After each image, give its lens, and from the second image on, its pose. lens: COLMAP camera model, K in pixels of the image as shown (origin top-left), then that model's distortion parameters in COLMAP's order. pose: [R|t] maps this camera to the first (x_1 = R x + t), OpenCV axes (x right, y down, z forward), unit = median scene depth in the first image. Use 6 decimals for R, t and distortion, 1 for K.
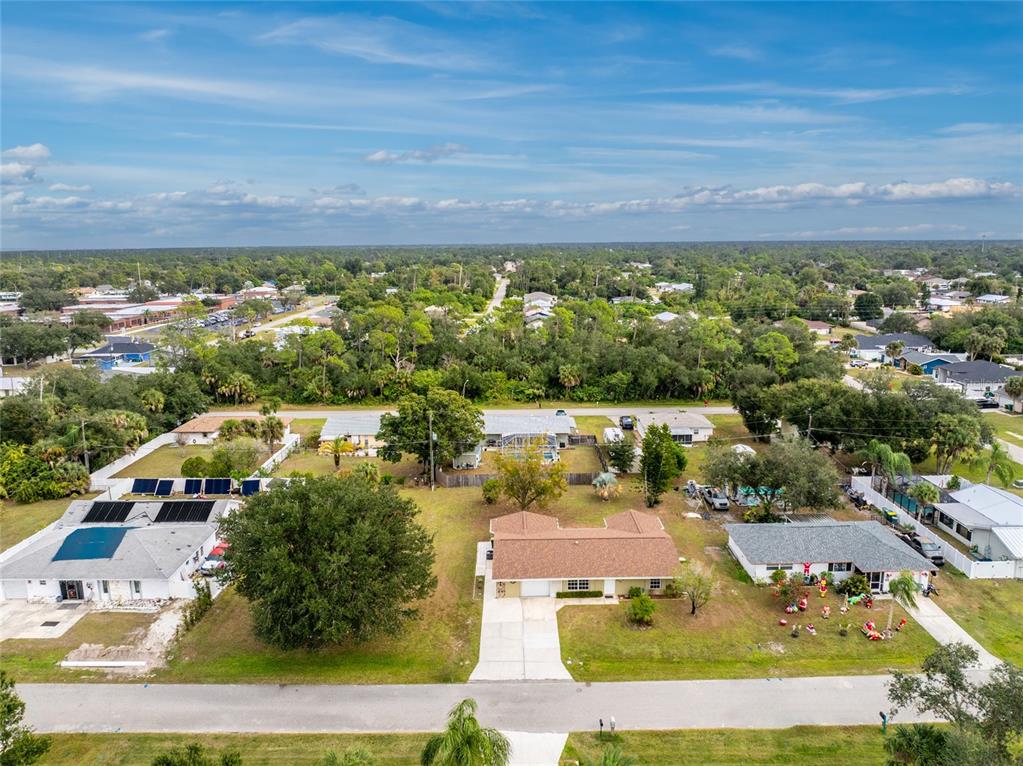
lens RADIAL K [[721.7, 0, 513.6], [0, 721.7, 383.6], [0, 0, 1]] dist [-0.039489, 0.006211]
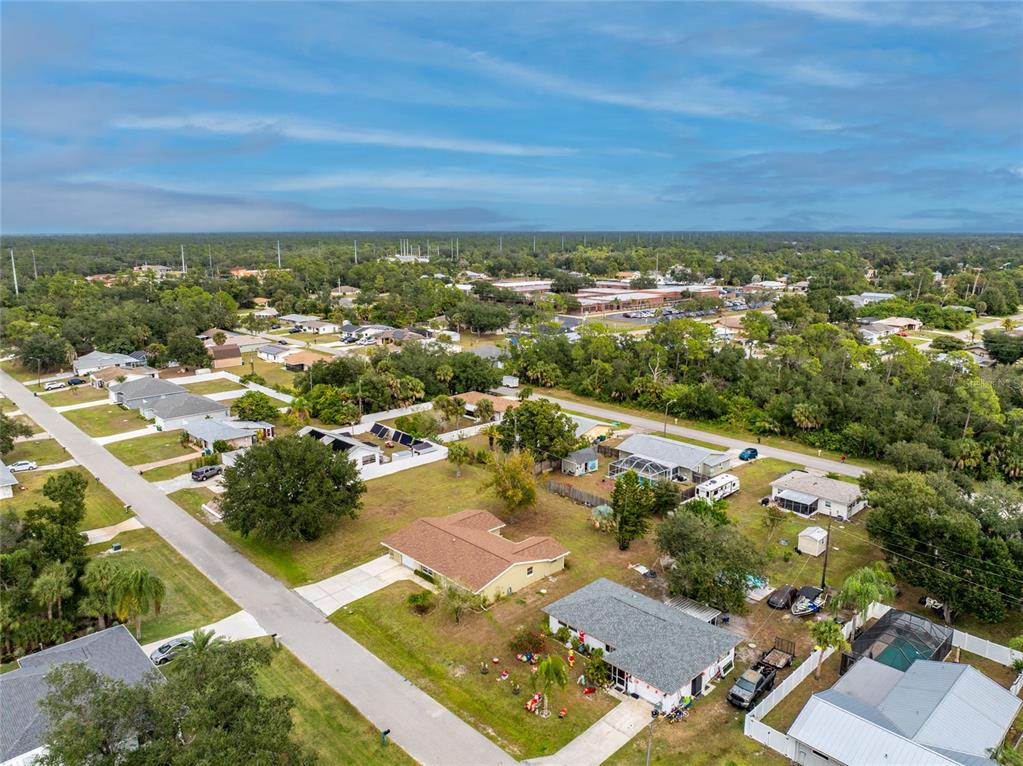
lens RADIAL K [[721.7, 0, 511.9], [0, 721.7, 383.6], [0, 0, 1]] dist [-0.039489, 0.006211]
pose [[0.687731, 0.162197, -0.707615, 1.016323], [-0.146691, 0.985663, 0.083362, -0.162285], [0.710991, 0.046470, 0.701664, 0.215817]]
